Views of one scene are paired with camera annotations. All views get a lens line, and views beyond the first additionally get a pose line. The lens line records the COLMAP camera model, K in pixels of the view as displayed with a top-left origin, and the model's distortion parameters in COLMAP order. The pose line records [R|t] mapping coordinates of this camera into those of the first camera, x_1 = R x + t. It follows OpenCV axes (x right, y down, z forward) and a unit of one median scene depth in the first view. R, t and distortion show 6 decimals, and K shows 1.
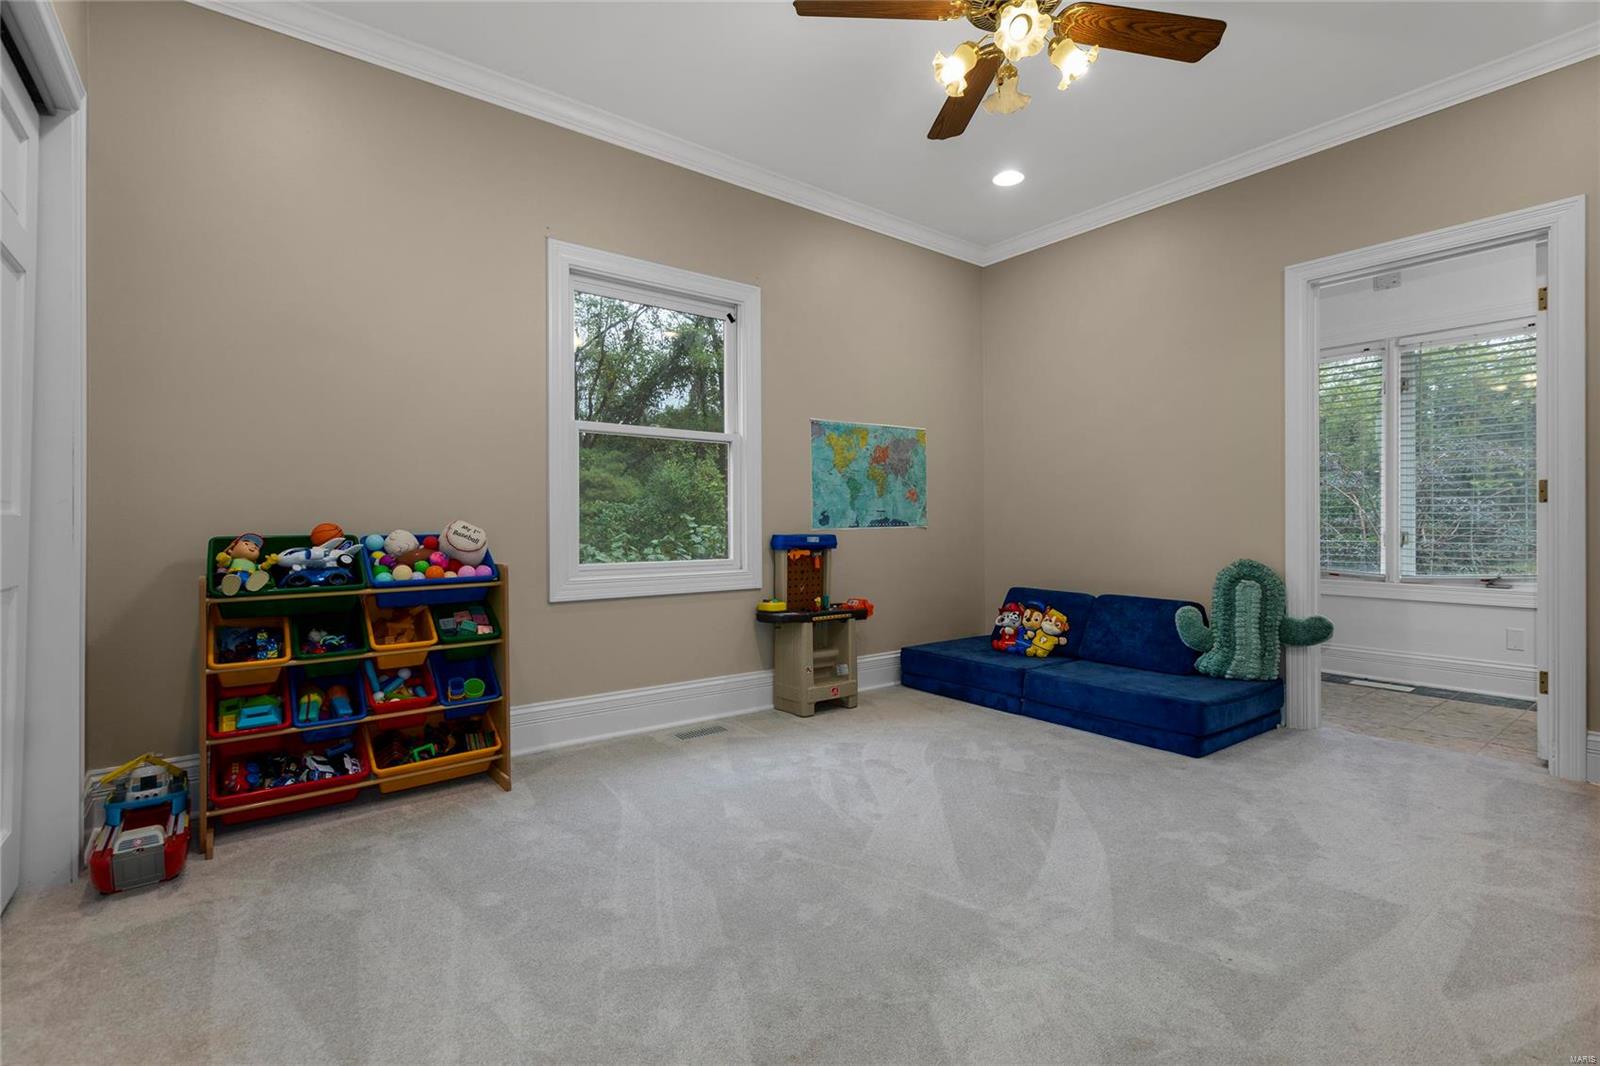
lens RADIAL K [[737.8, 0, 798.6], [0, 737.8, 528.0], [0, 0, 1]] dist [0.006318, 0.001020]
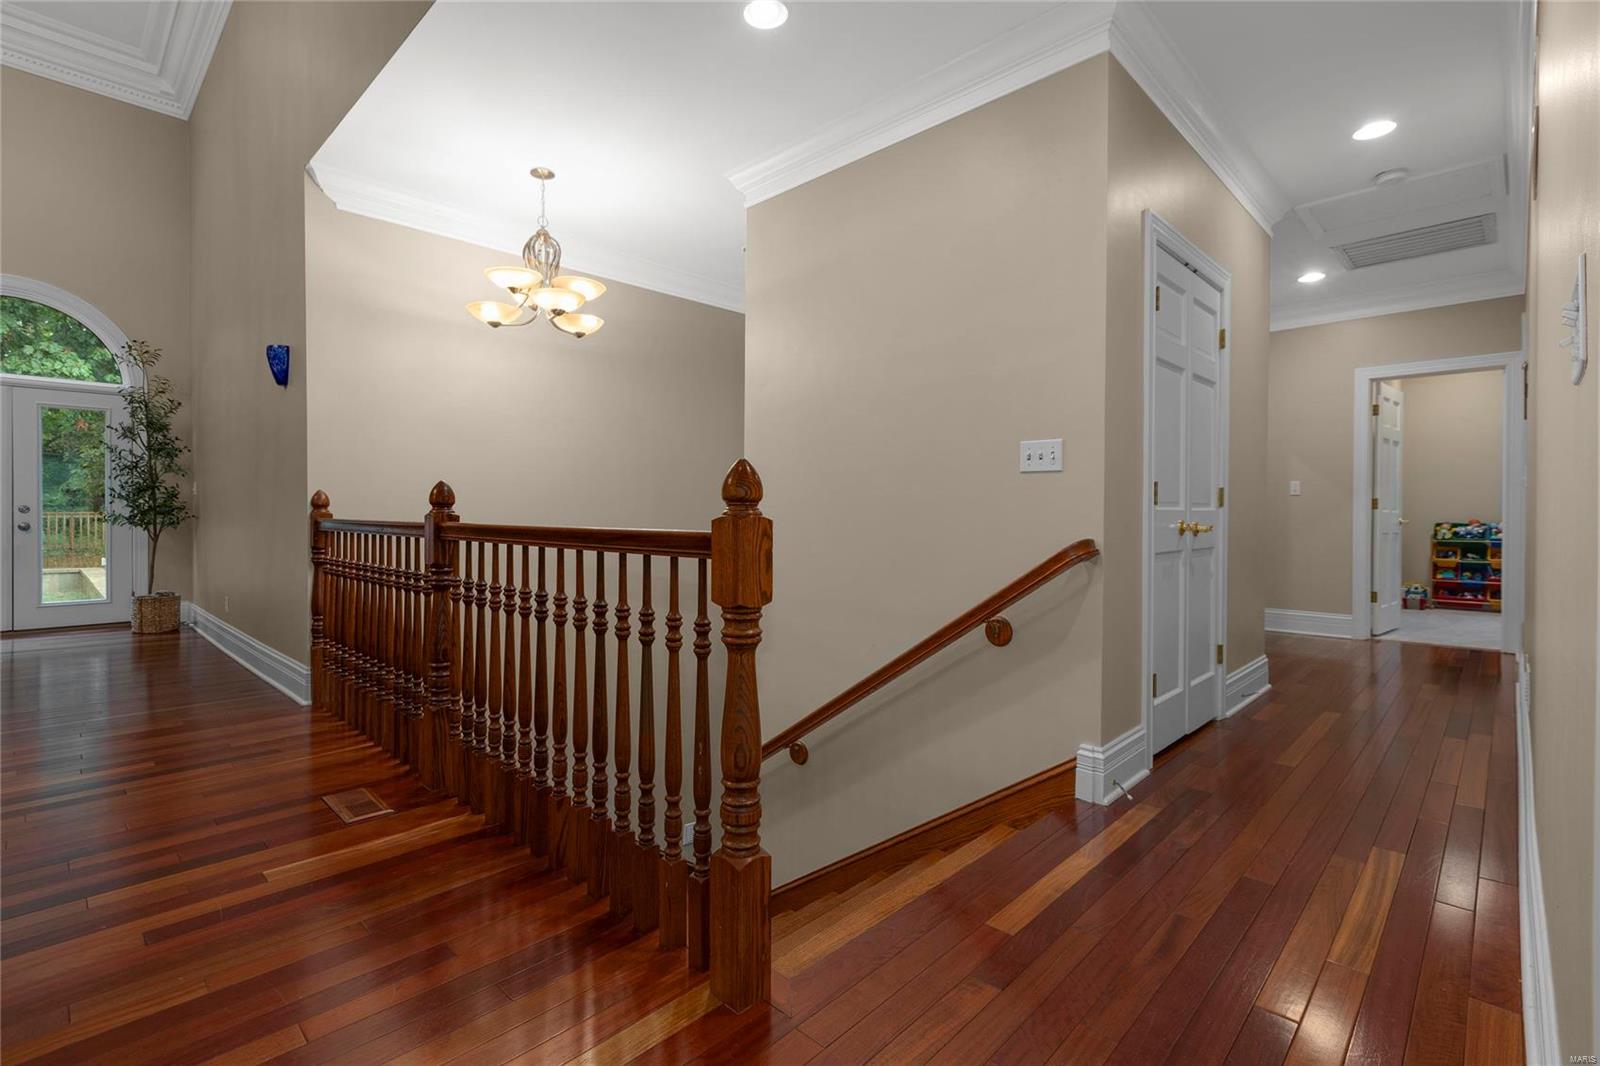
lens RADIAL K [[737.8, 0, 801.1], [0, 737.8, 522.3], [0, 0, 1]] dist [0.006318, 0.001020]
pose [[0.149417, 0.015967, -0.988645, 2.146048], [-0.008312, 0.999855, 0.014892, -0.016658], [0.988739, 0.005993, 0.149528, -2.400907]]
